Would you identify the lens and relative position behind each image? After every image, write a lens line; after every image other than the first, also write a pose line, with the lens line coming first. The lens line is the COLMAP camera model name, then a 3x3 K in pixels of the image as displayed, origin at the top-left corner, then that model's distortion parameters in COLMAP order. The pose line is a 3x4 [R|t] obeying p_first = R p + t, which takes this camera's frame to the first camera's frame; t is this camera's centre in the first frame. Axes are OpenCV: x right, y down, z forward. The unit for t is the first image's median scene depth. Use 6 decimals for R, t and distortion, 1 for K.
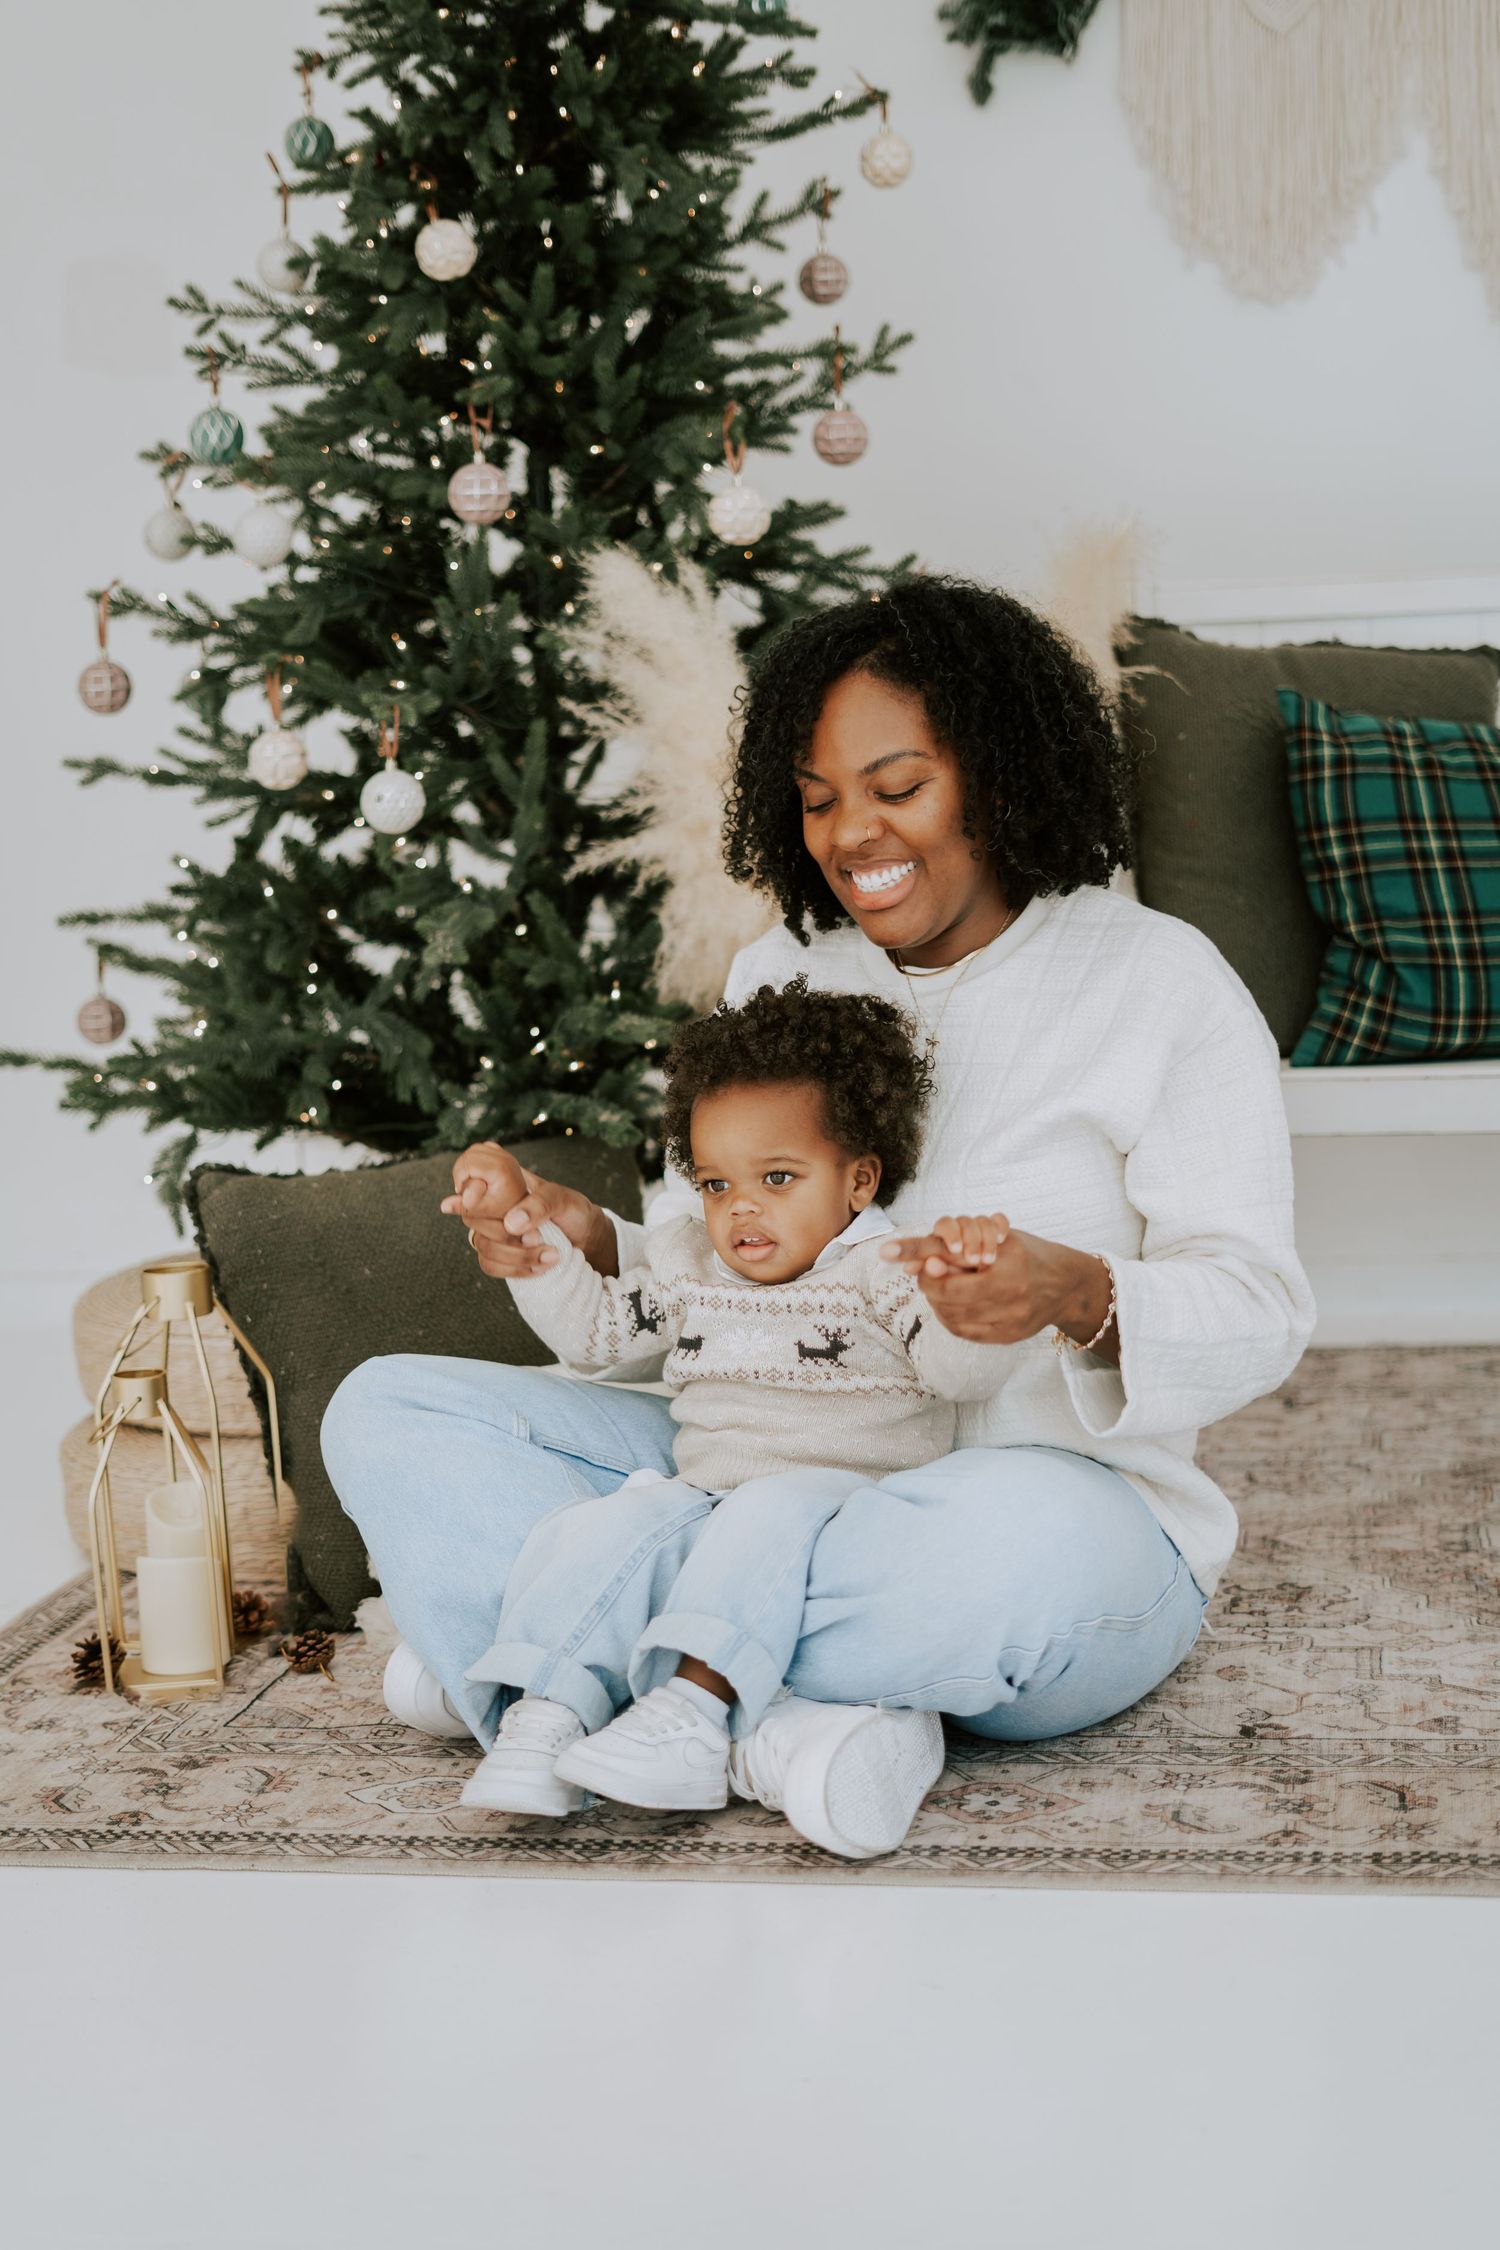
lens RADIAL K [[3446.1, 0, 750.0], [0, 3446.1, 1125.0], [0, 0, 1]] dist [-0.016239, 0.072607]
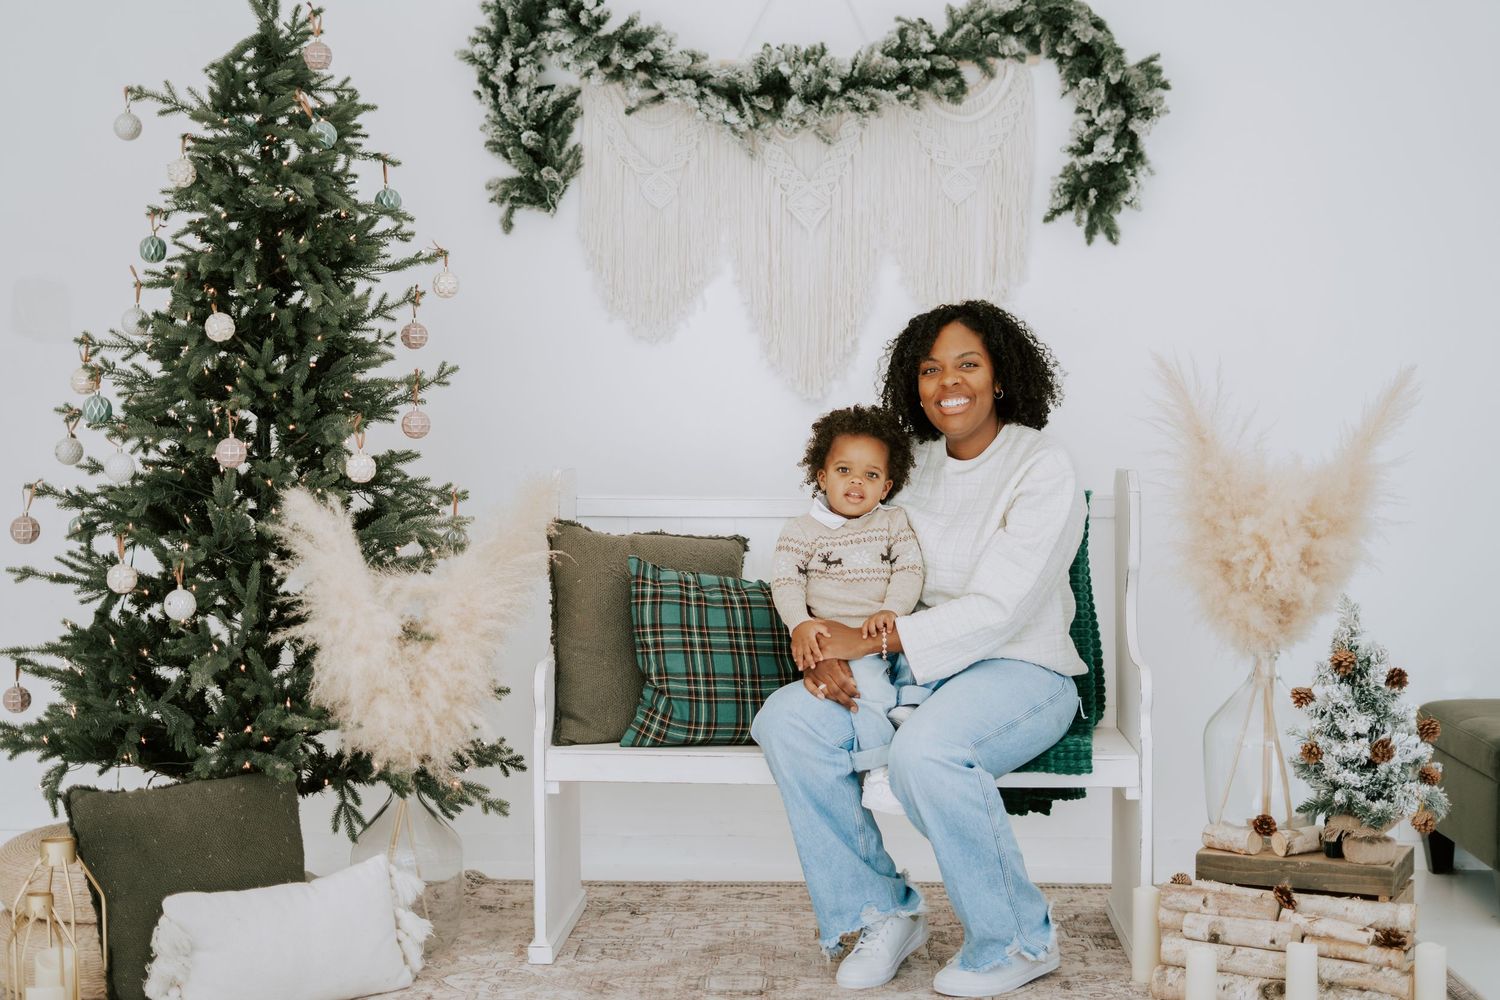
lens RADIAL K [[2285.0, 0, 717.8], [0, 2285.0, 492.8], [0, 0, 1]] dist [0.019725, -0.087874]
pose [[0.991270, 0.037198, 0.126493, 0.032846], [-0.024627, 0.994730, -0.099525, -0.030446], [-0.129529, 0.095541, 0.986962, -0.328289]]
